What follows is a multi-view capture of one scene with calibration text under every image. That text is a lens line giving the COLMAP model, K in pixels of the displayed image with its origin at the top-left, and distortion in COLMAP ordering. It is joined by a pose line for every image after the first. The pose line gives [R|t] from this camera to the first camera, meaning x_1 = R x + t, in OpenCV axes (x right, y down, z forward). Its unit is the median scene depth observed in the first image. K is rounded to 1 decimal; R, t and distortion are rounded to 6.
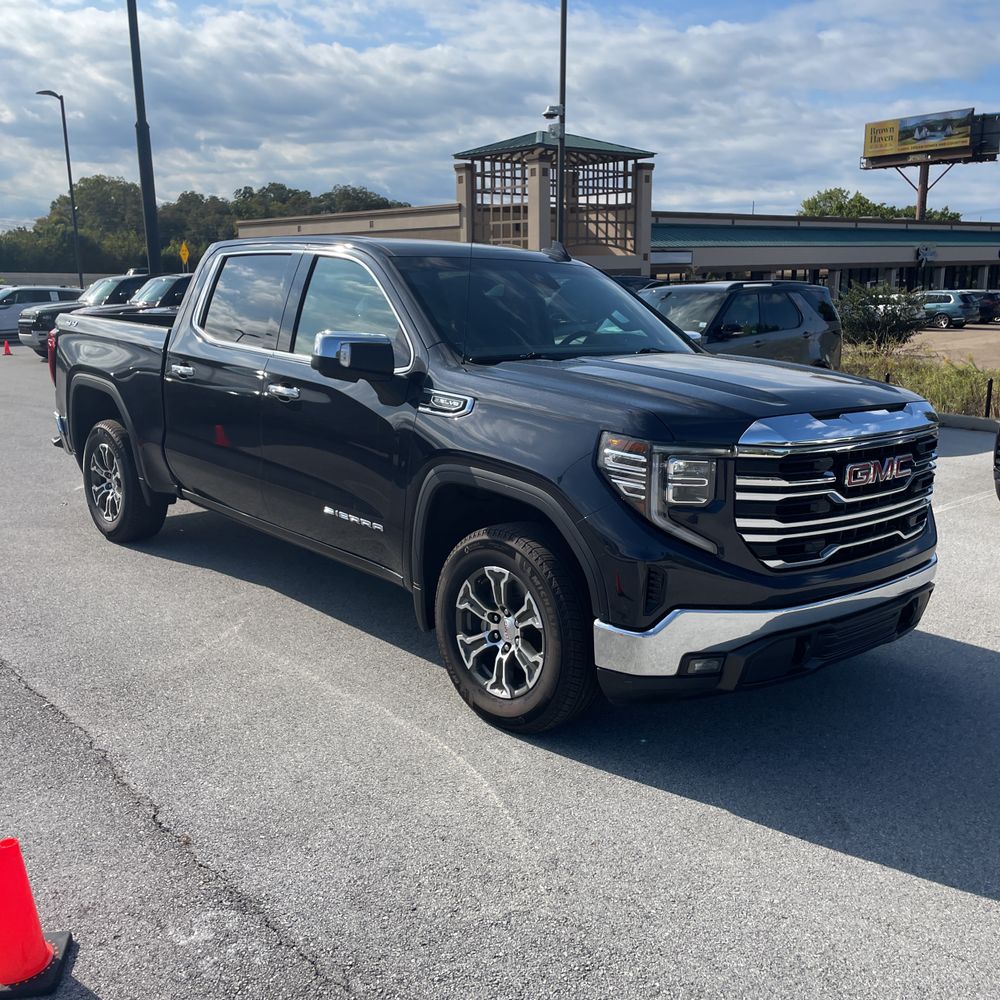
lens RADIAL K [[1037.5, 0, 507.3], [0, 1037.5, 502.1], [0, 0, 1]] dist [0.032942, 0.000000]
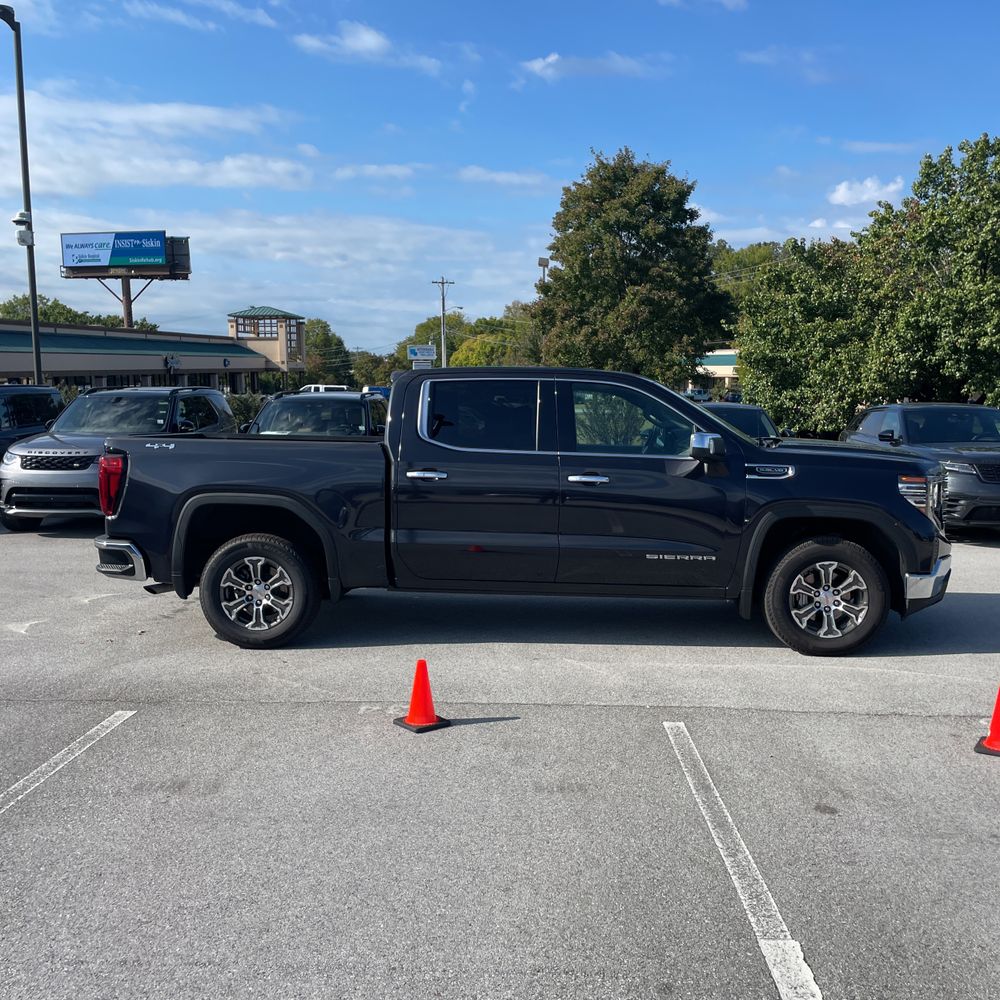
lens RADIAL K [[1037.5, 0, 449.8], [0, 1037.5, 515.3], [0, 0, 1]] dist [0.032942, 0.000000]
pose [[0.752201, -0.081175, 0.653915, -0.898450], [0.136597, 0.990035, -0.034227, 0.097026], [-0.644621, 0.115069, 0.755793, -0.567943]]
